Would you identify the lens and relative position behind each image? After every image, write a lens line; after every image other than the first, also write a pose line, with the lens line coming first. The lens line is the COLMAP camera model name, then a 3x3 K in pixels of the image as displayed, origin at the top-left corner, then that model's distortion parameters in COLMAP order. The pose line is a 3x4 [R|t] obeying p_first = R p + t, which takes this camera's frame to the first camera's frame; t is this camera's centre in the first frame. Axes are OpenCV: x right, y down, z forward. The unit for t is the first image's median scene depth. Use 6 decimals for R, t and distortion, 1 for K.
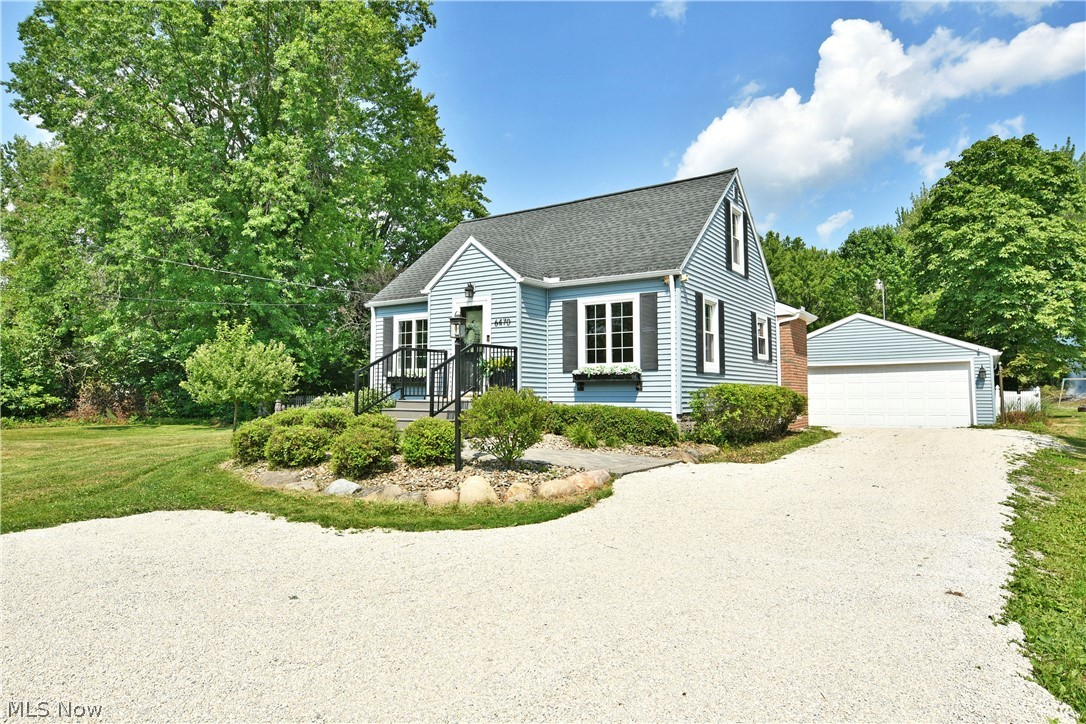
lens RADIAL K [[654.7, 0, 542.9], [0, 654.7, 360.0], [0, 0, 1]] dist [-0.020372, -0.006591]
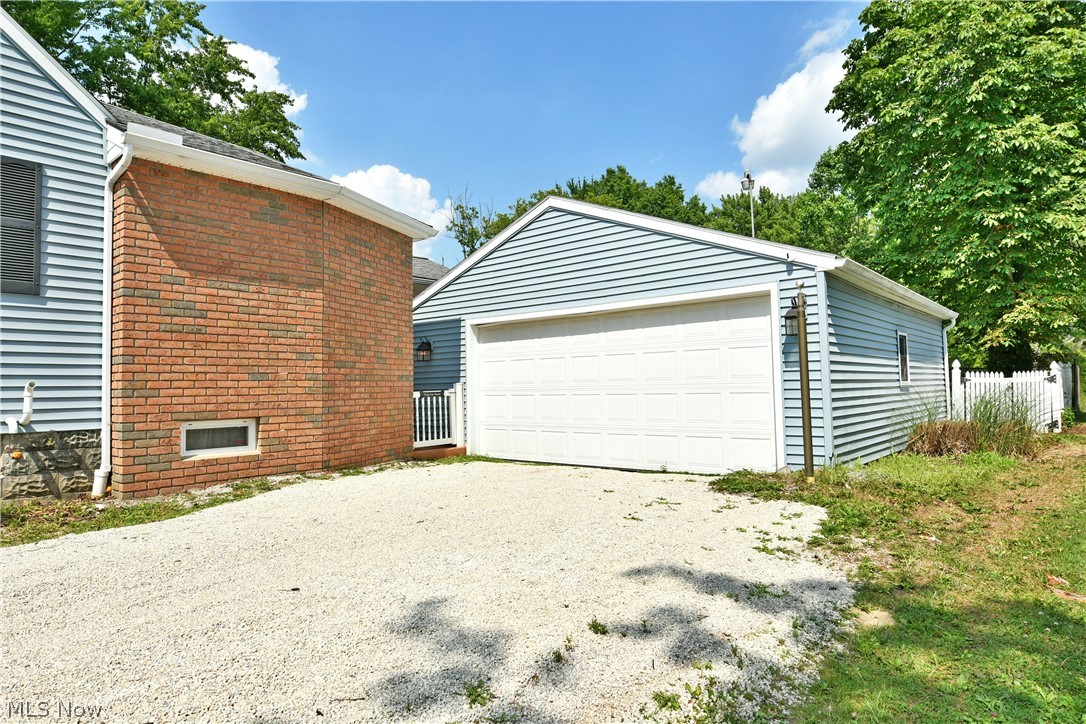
lens RADIAL K [[654.7, 0, 539.5], [0, 654.7, 363.0], [0, 0, 1]] dist [-0.020372, -0.006591]
pose [[0.993509, -0.017838, -0.112345, 0.693653], [0.019997, 0.999636, 0.018113, 0.040753], [0.111981, -0.020242, 0.993504, 0.751531]]
